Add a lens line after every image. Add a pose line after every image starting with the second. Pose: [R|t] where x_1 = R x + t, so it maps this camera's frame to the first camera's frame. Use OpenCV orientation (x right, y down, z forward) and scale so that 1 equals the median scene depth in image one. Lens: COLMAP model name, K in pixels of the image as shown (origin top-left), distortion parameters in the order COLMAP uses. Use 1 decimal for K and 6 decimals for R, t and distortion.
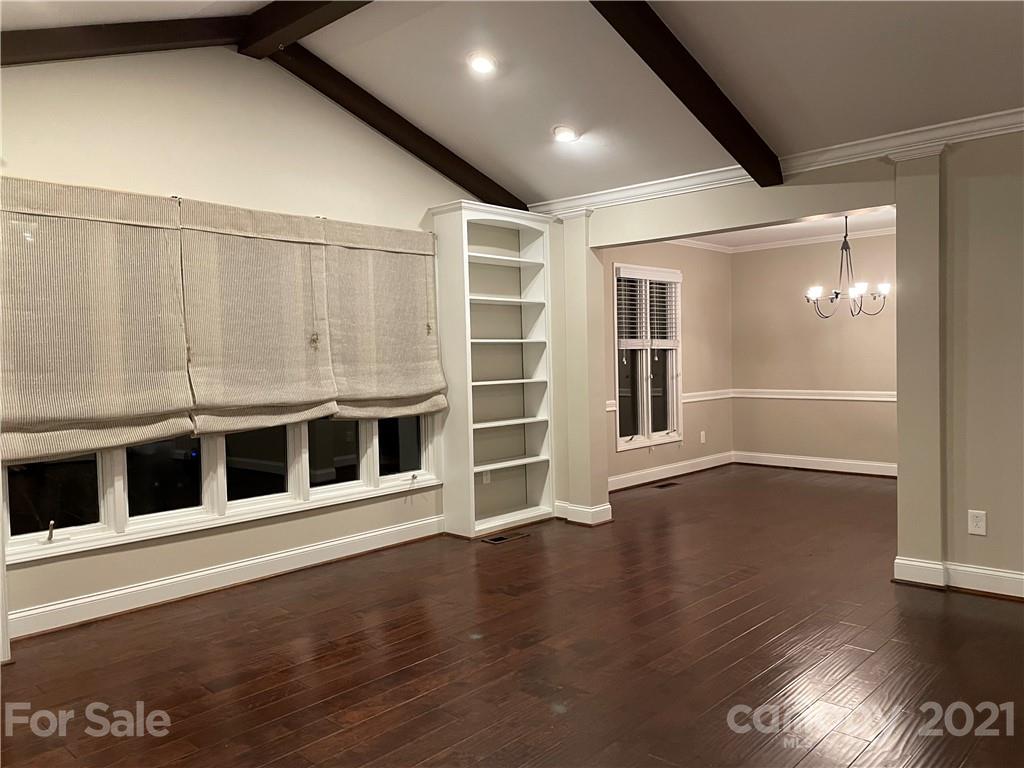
lens RADIAL K [[776.8, 0, 522.3], [0, 776.8, 388.5], [0, 0, 1]] dist [0.074208, -0.081881]
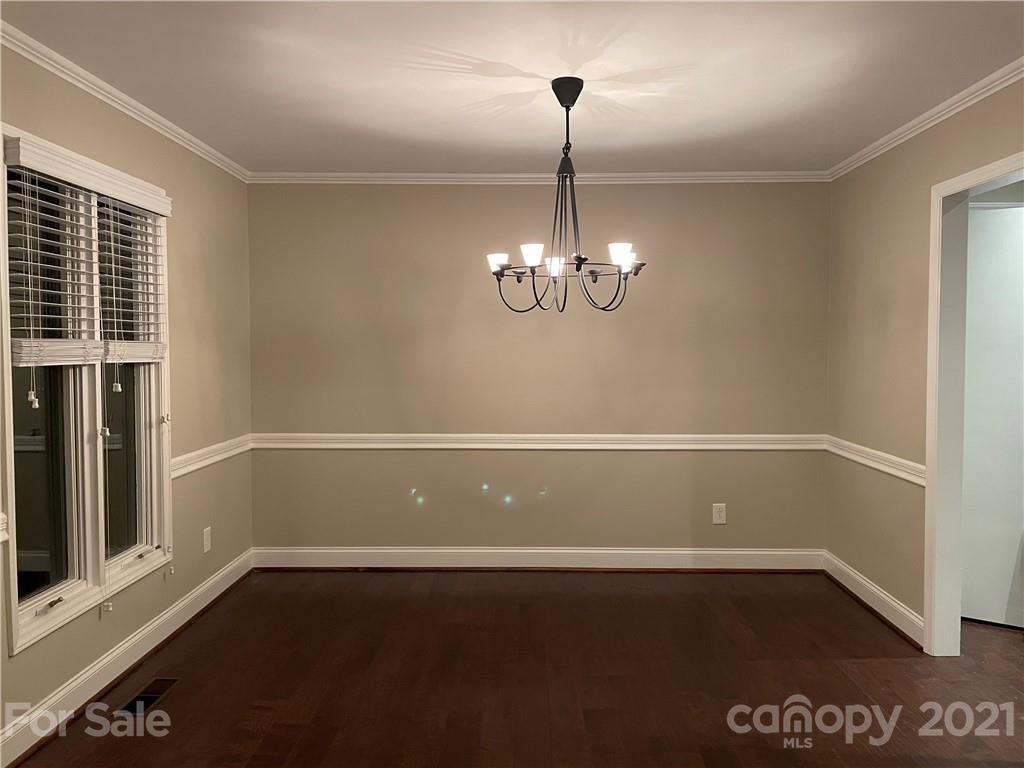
lens RADIAL K [[776.8, 0, 518.0], [0, 776.8, 382.6], [0, 0, 1]] dist [0.074208, -0.081881]
pose [[0.745255, -0.007956, 0.666732, 0.071740], [0.007328, 0.999966, 0.003742, -0.057278], [-0.666739, 0.002097, 0.745289, 0.760336]]
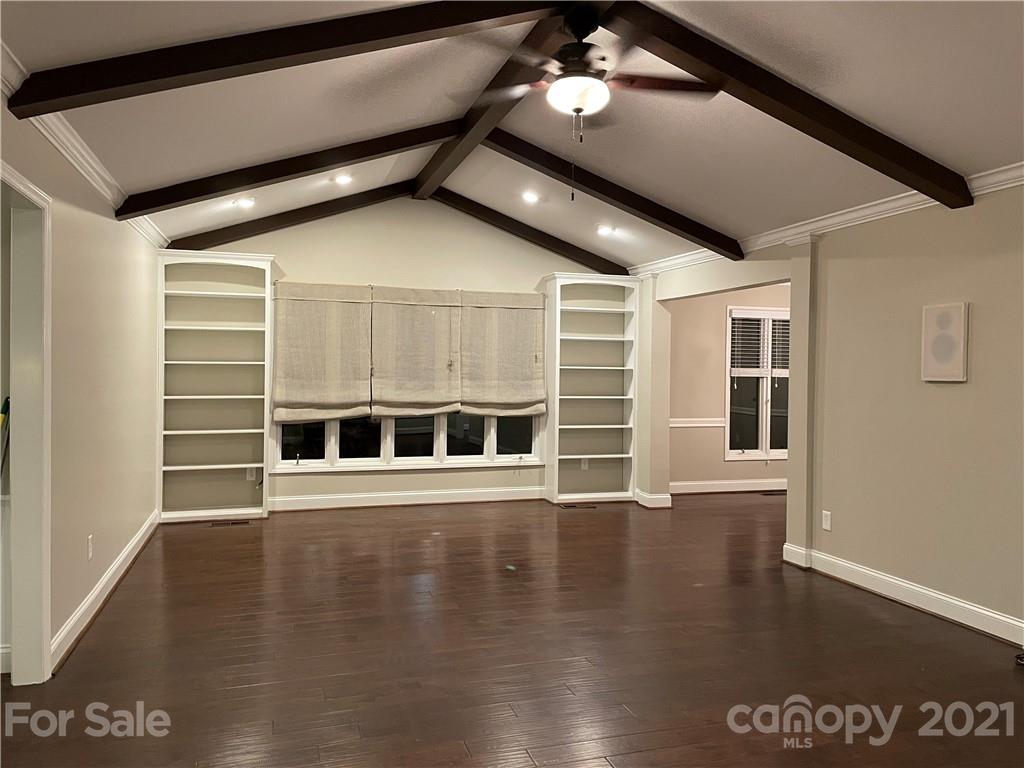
lens RADIAL K [[776.8, 0, 514.7], [0, 776.8, 382.5], [0, 0, 1]] dist [0.074208, -0.081881]
pose [[0.866171, 0.041508, -0.498021, 0.580374], [-0.053630, 0.998510, -0.010052, -0.013969], [0.496862, 0.035416, 0.867107, -0.298864]]
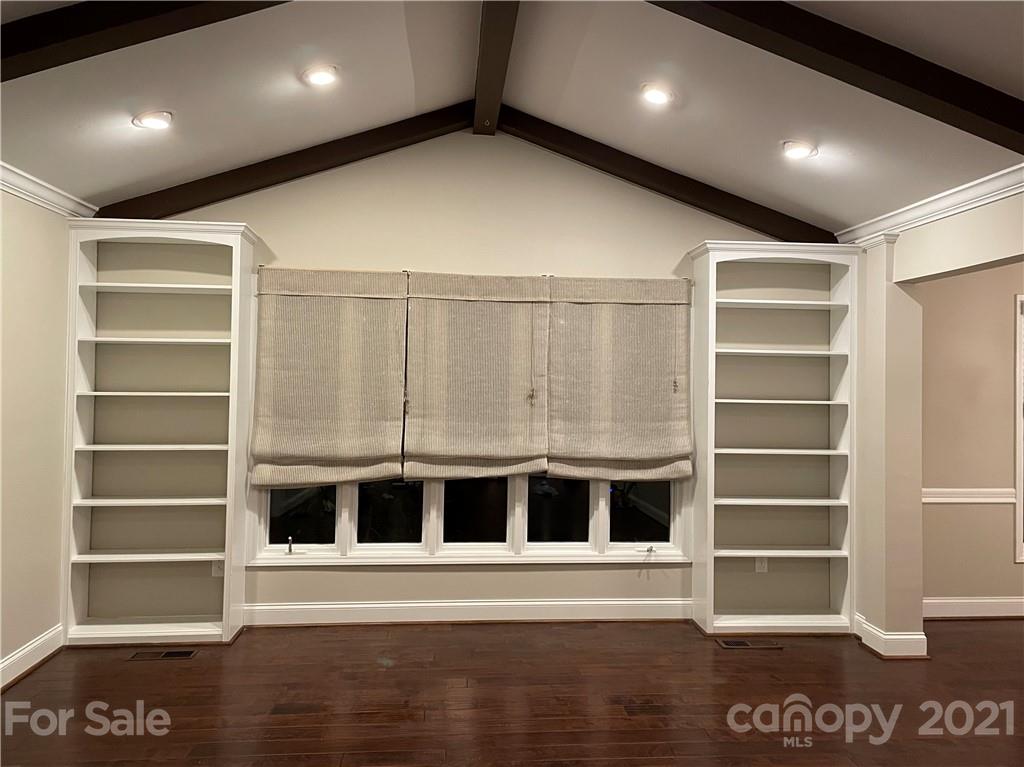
lens RADIAL K [[776.8, 0, 512.7], [0, 776.8, 380.1], [0, 0, 1]] dist [0.074208, -0.081881]
pose [[0.738345, 0.022655, -0.674042, 0.346289], [-0.060153, 0.997664, -0.032360, -0.042788], [0.671735, 0.064439, 0.737984, 0.208900]]
